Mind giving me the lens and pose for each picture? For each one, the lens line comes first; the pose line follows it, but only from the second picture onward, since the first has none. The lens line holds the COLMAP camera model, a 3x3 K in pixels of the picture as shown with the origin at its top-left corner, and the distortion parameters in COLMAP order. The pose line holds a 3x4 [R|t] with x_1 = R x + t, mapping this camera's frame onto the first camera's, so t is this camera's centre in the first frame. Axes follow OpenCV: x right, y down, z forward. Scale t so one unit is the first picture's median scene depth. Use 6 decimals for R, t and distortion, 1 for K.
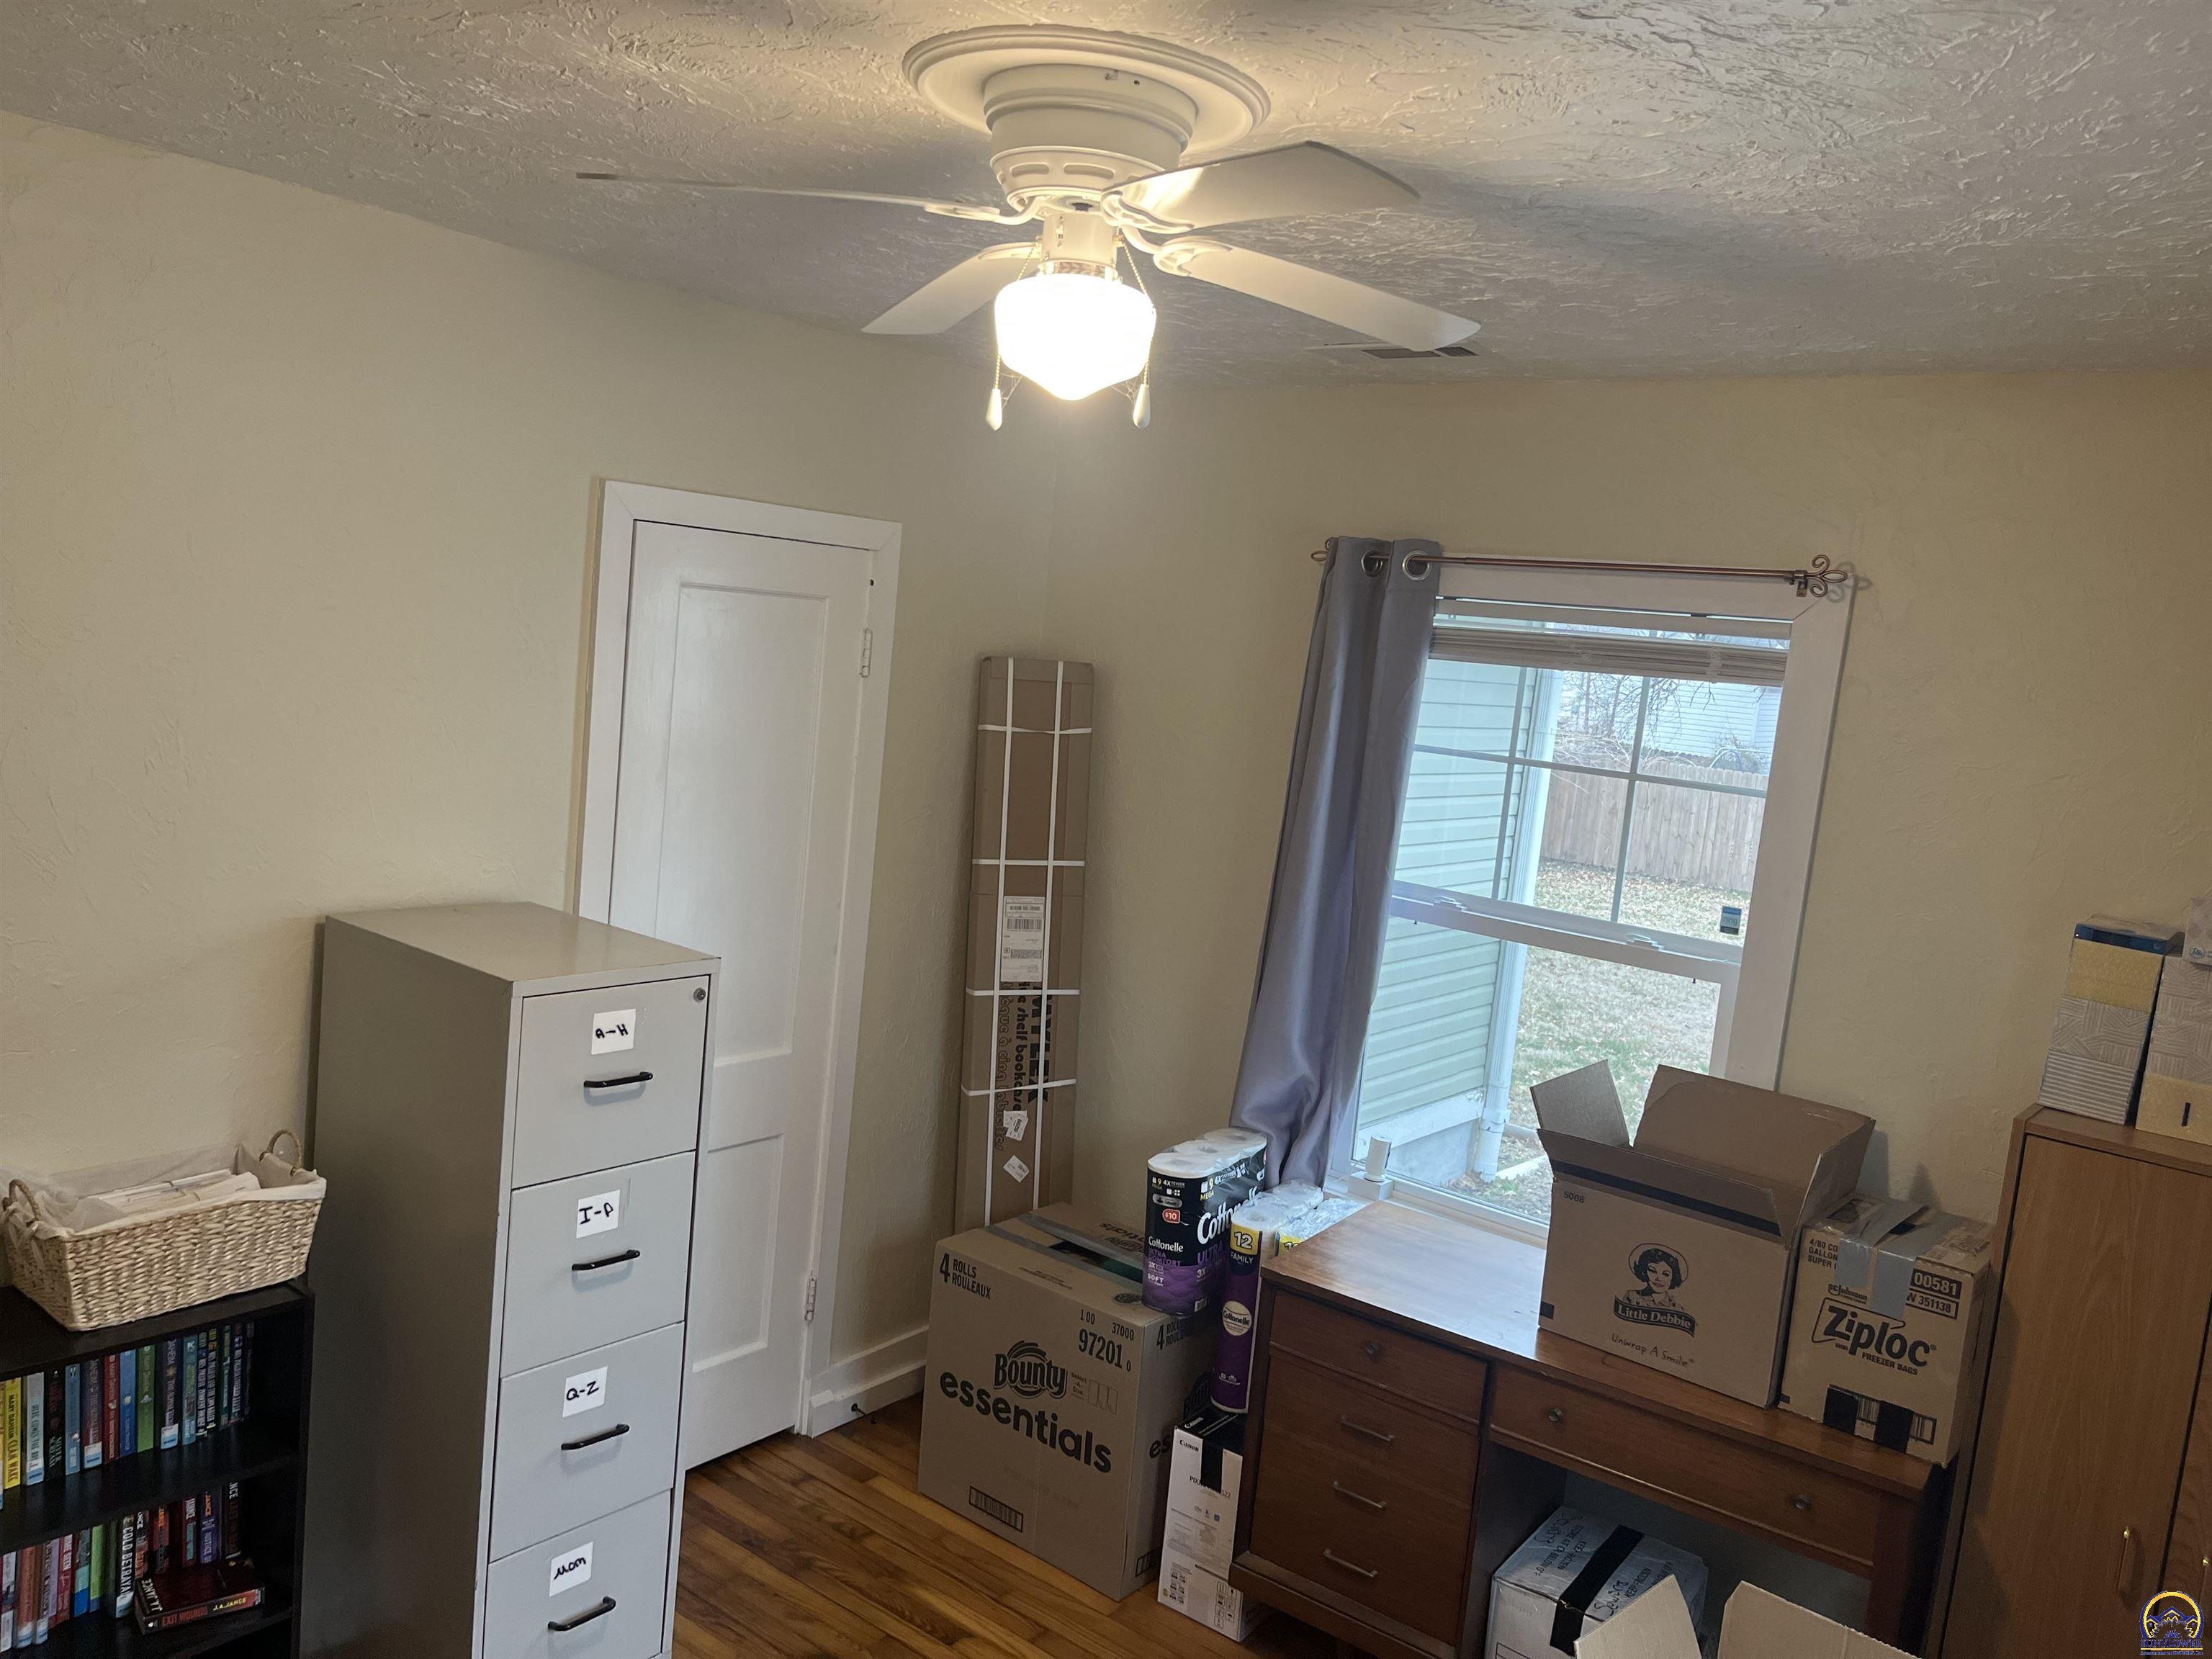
lens RADIAL K [[1676.4, 0, 1105.7], [0, 1676.4, 827.8], [0, 0, 1]] dist [0.057662, -0.080187]
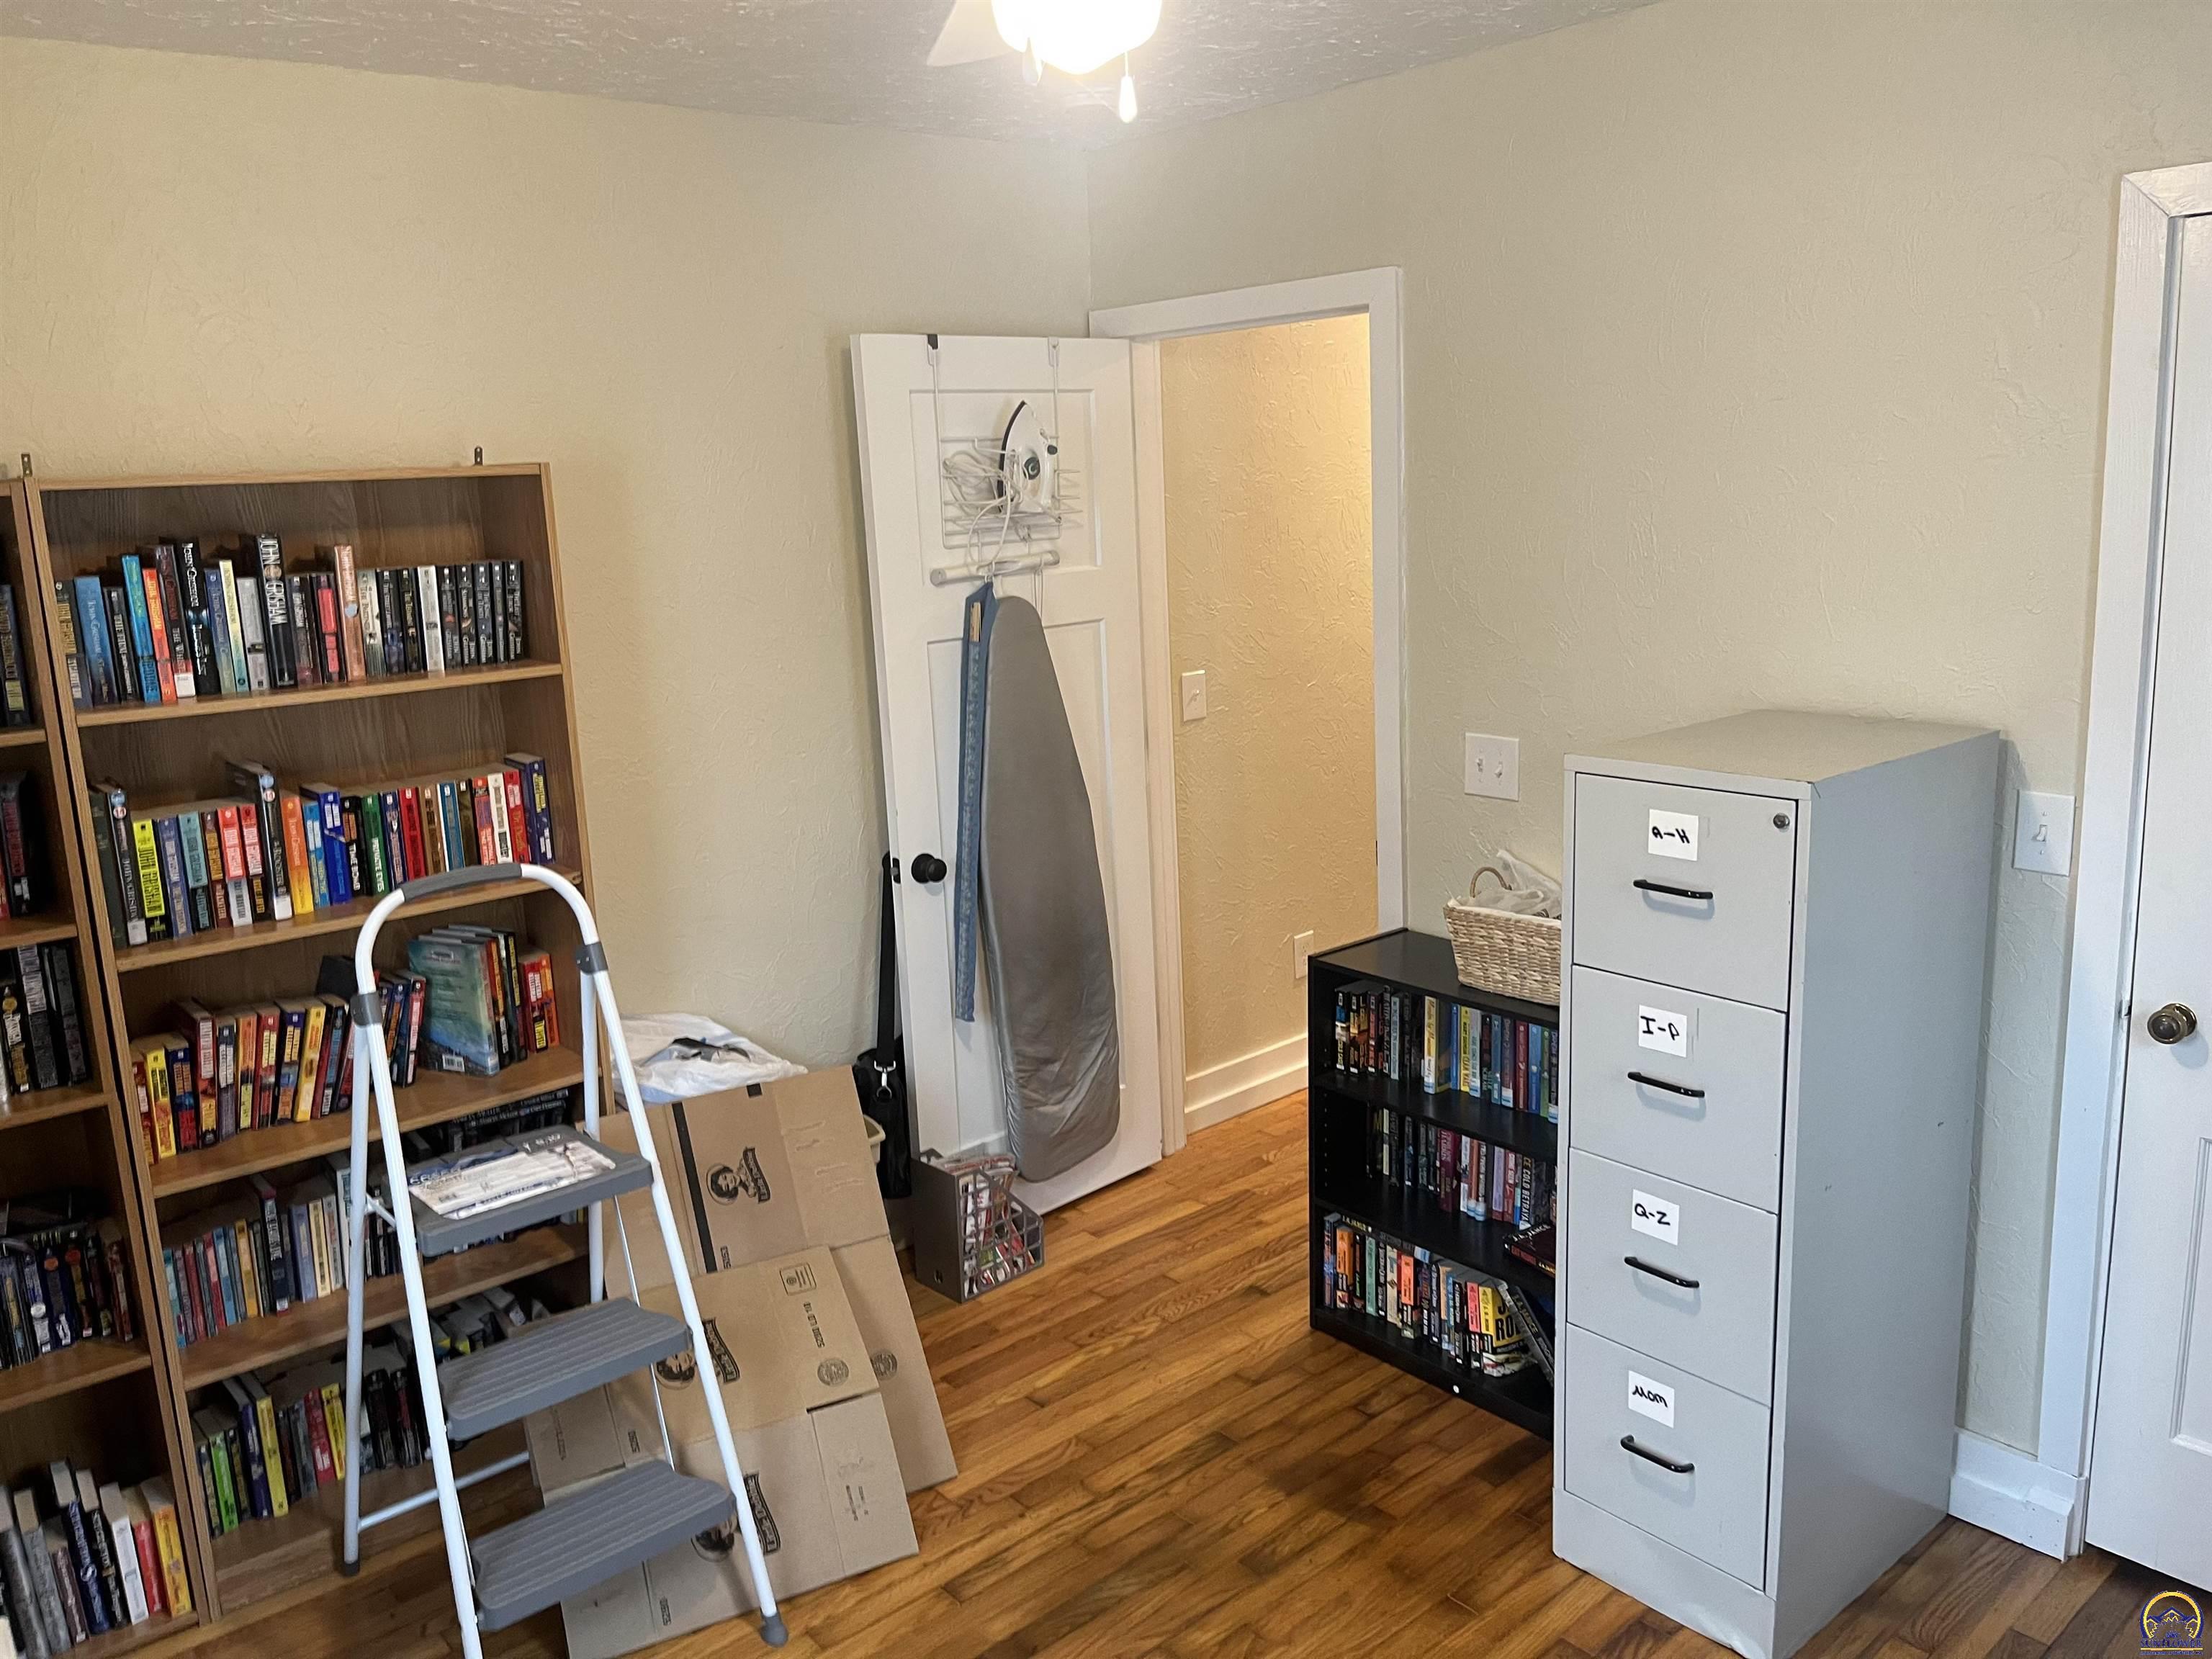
lens RADIAL K [[1676.4, 0, 1111.2], [0, 1676.4, 815.6], [0, 0, 1]] dist [0.057662, -0.080187]
pose [[-0.170272, 0.116743, -0.978457, 0.644112], [-0.090411, 0.986918, 0.133486, 0.016743], [0.981241, 0.111192, -0.157490, 0.842321]]
